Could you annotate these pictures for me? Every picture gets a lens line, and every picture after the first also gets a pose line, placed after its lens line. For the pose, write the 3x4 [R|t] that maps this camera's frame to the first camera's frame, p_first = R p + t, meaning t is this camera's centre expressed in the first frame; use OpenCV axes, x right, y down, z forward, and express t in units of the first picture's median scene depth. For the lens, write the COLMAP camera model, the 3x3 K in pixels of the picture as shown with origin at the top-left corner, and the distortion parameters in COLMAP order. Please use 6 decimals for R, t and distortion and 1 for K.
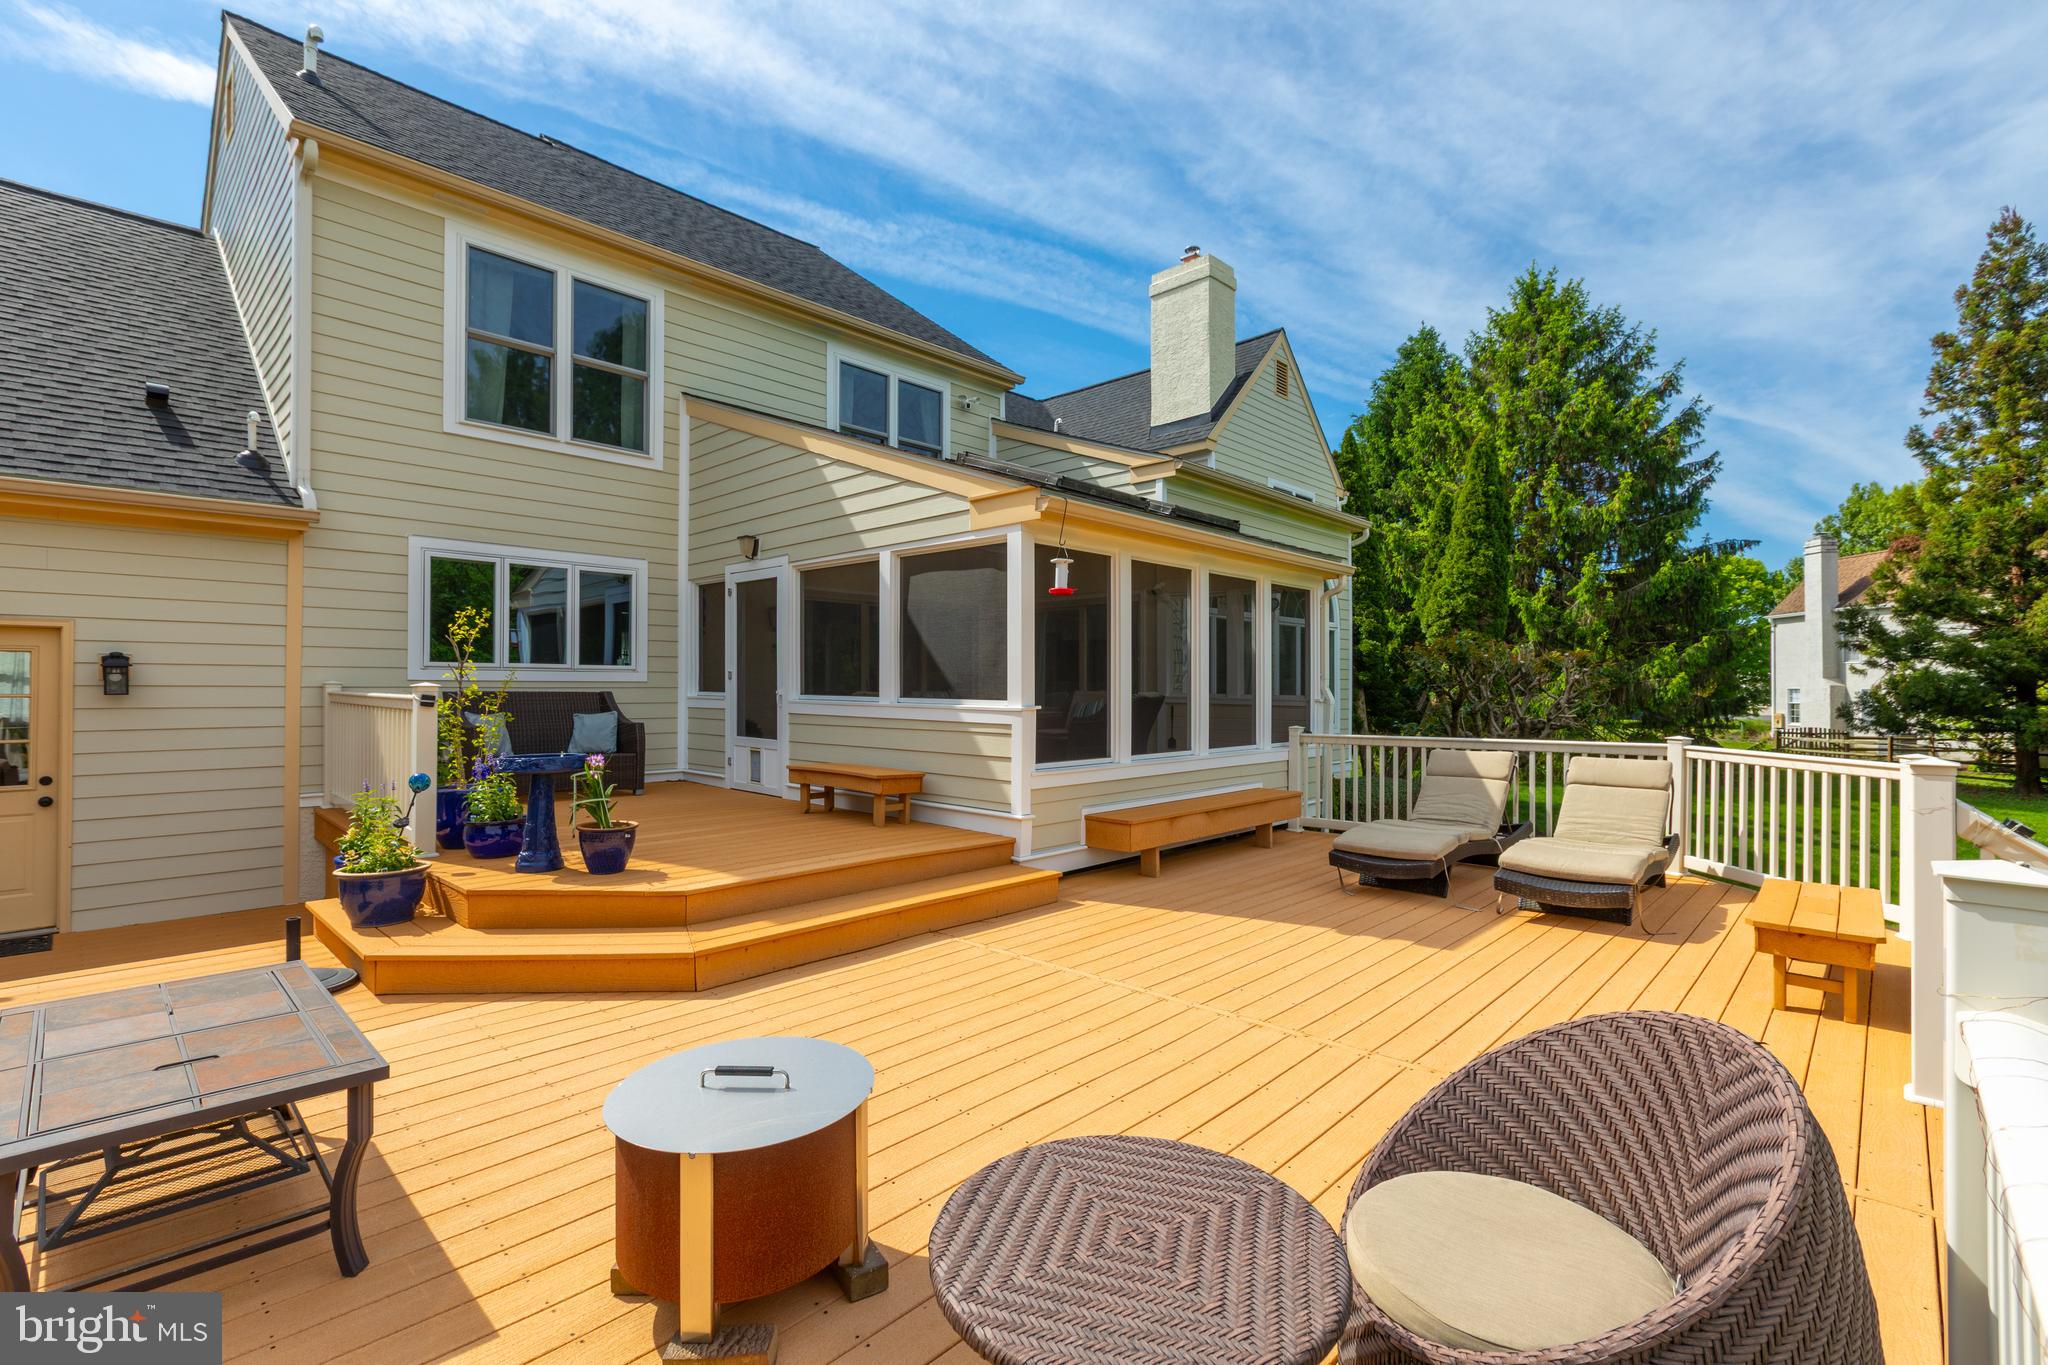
lens RADIAL K [[871.0, 0, 1024.0], [0, 871.0, 682.5], [0, 0, 1]] dist [-0.003659, -0.000169]
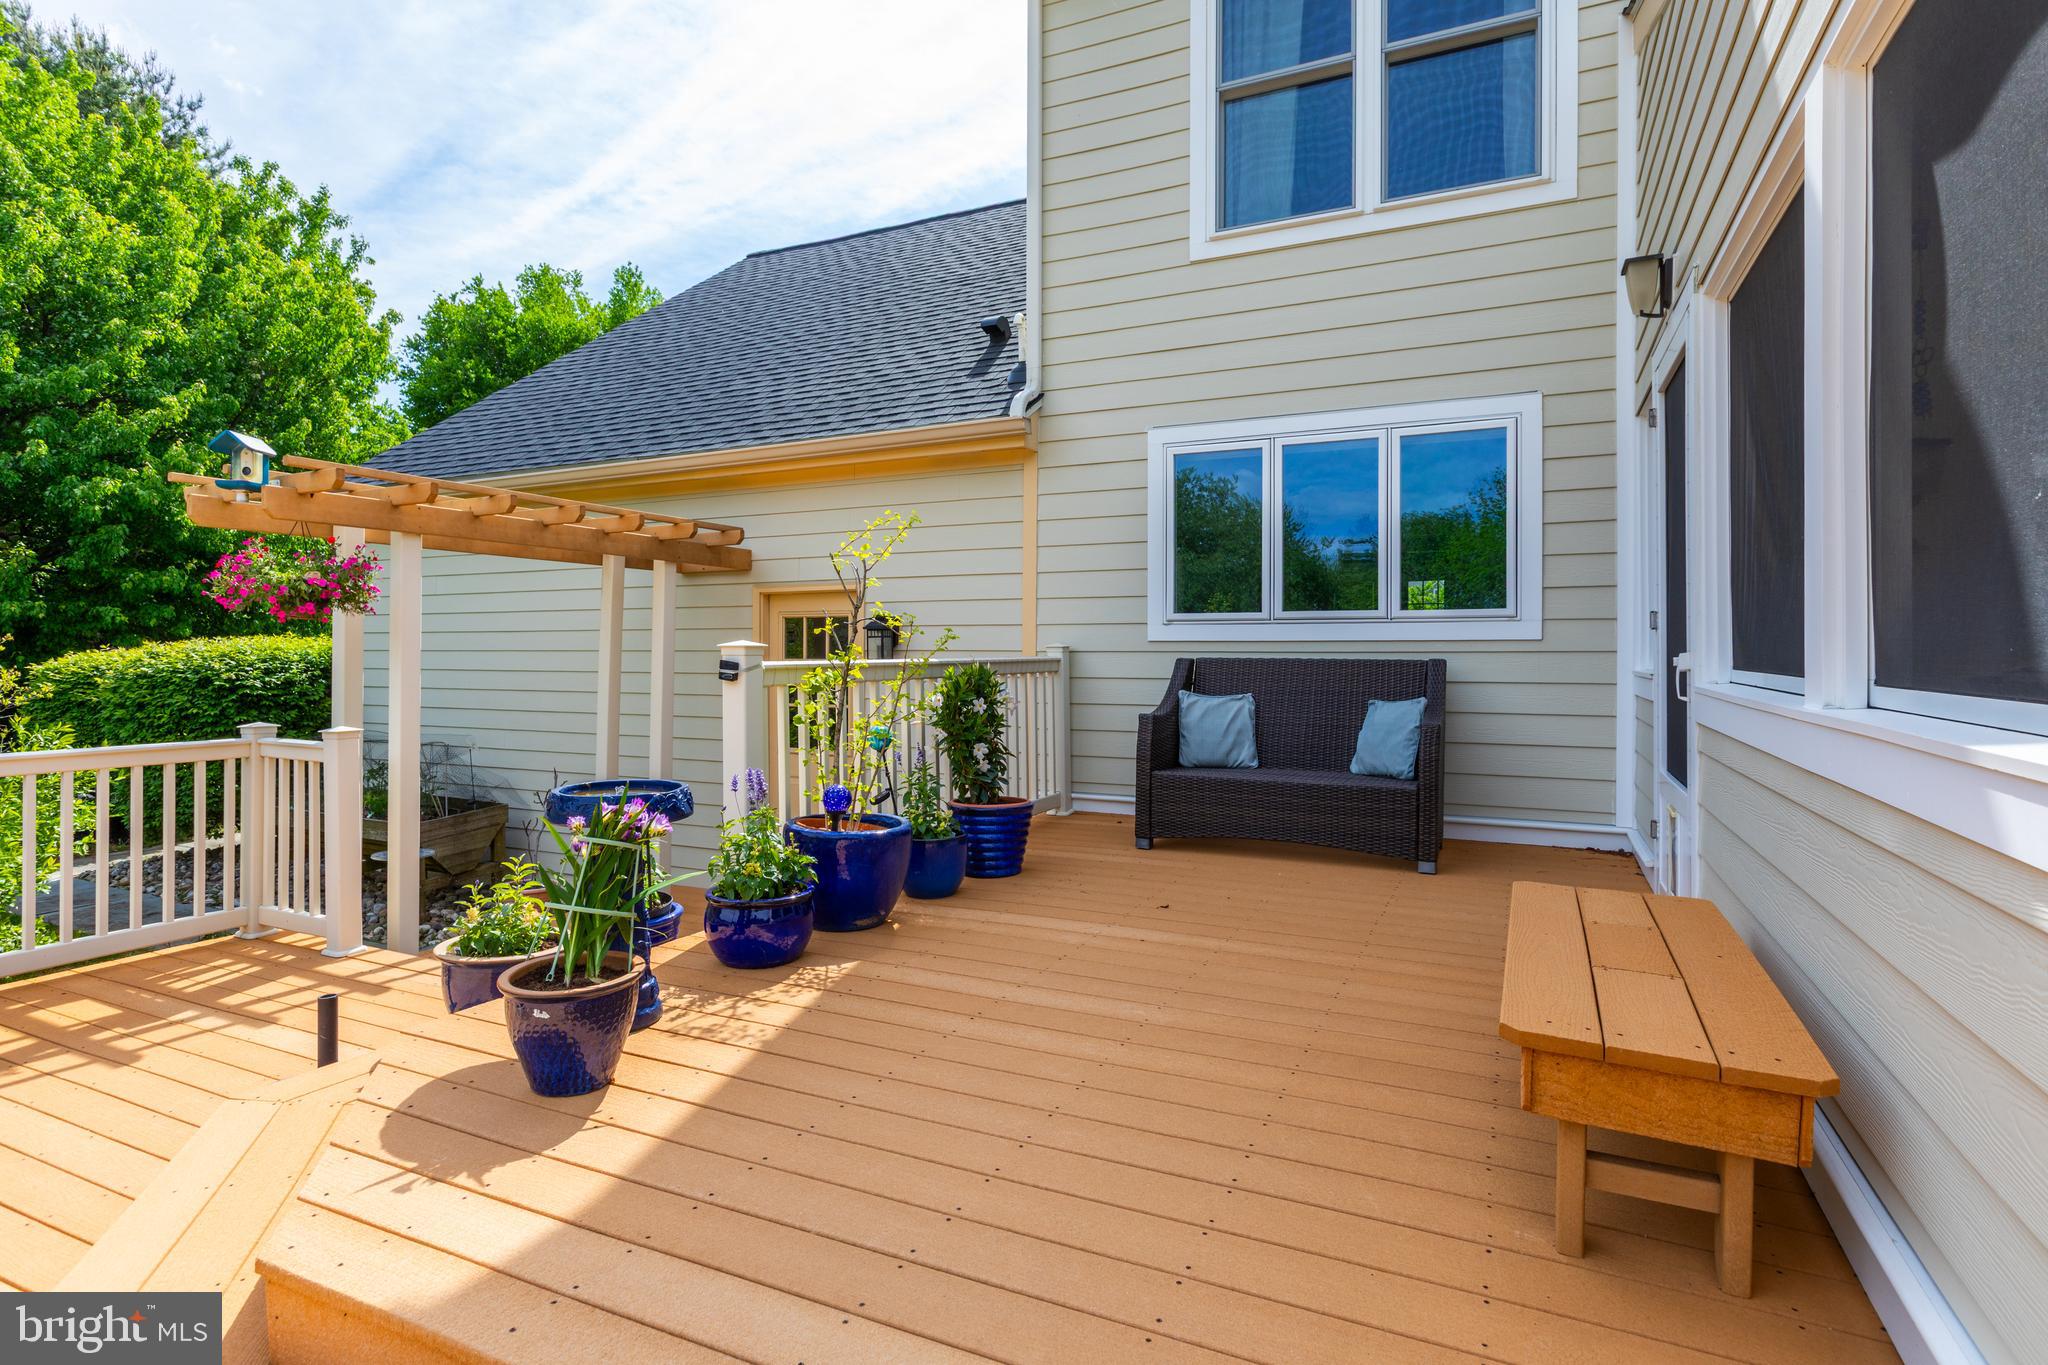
lens RADIAL K [[1045.8, 0, 1019.9], [0, 1045.8, 651.7], [0, 0, 1]] dist [0.000409, -0.000802]
pose [[0.325707, -0.005314, -0.945456, 0.033532], [0.005289, 0.999979, -0.003799, 0.007712], [0.945456, -0.003763, 0.325729, 0.612698]]
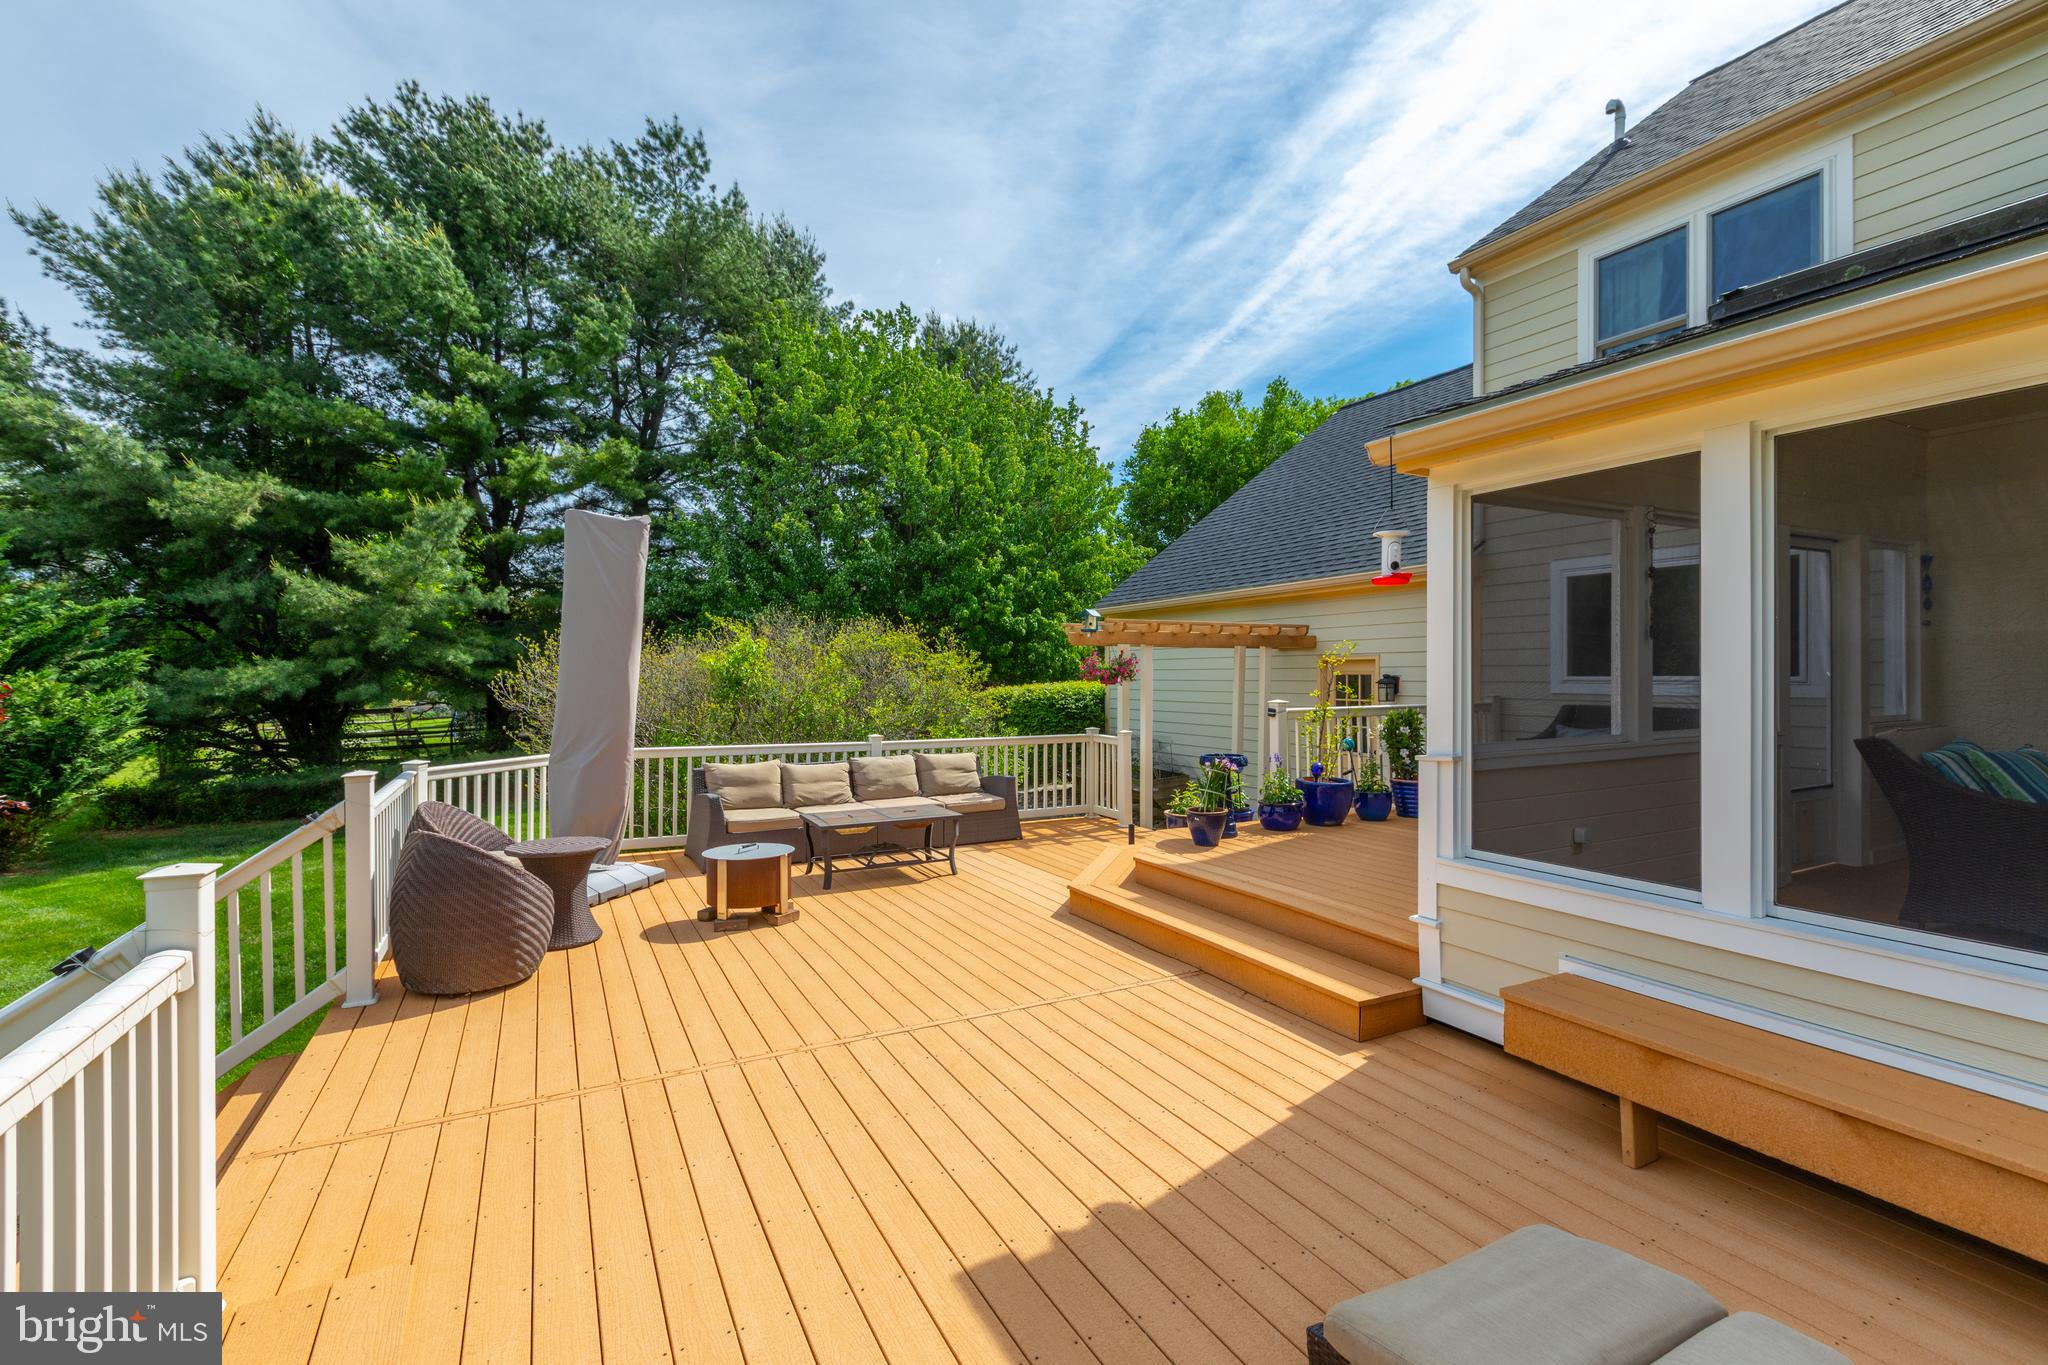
lens RADIAL K [[913.1, 0, 1030.4], [0, 913.1, 672.1], [0, 0, 1]] dist [-0.001024, -0.000234]
pose [[-0.295080, -0.005787, -0.955455, 0.562902], [0.006787, 0.999944, -0.008153, -0.023488], [0.955448, -0.008891, -0.295024, 0.684057]]
